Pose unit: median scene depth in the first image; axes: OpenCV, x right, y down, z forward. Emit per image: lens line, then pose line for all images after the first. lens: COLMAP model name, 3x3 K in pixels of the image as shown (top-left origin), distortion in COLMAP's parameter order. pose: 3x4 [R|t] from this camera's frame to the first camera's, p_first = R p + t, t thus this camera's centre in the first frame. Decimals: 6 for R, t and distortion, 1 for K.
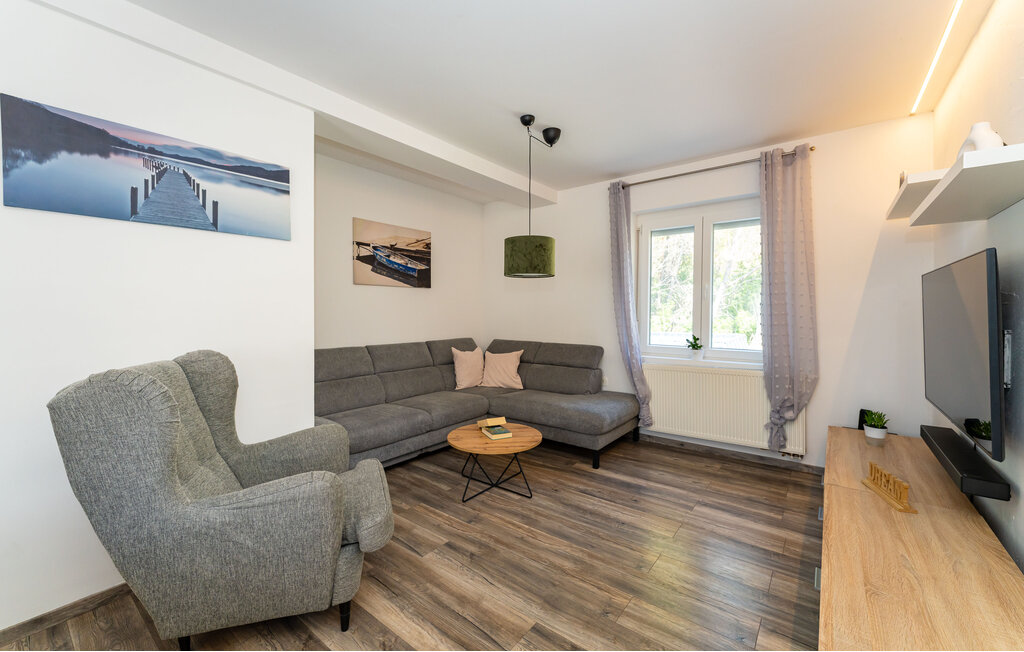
lens RADIAL K [[415.2, 0, 510.9], [0, 415.2, 311.6], [0, 0, 1]] dist [-0.000003, 0.000002]
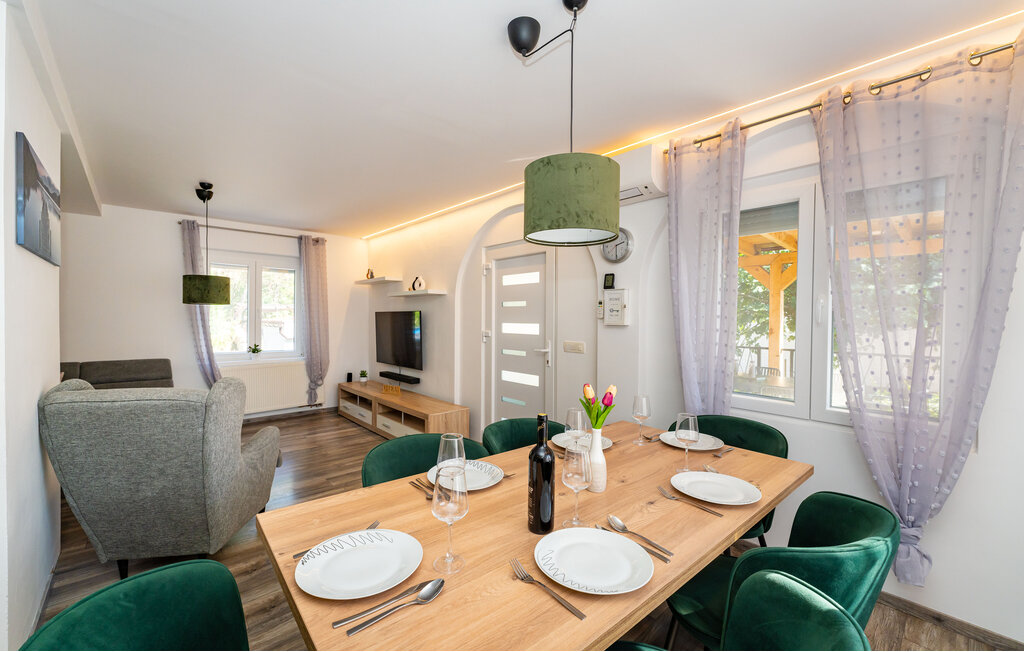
lens RADIAL K [[412.8, 0, 510.9], [0, 412.8, 330.9], [0, 0, 1]] dist [0.000490, 0.000146]
pose [[0.182491, -0.016877, 0.983063, -0.941421], [0.002813, 0.999858, 0.016643, -0.008319], [-0.983203, -0.000272, 0.182513, -0.169879]]
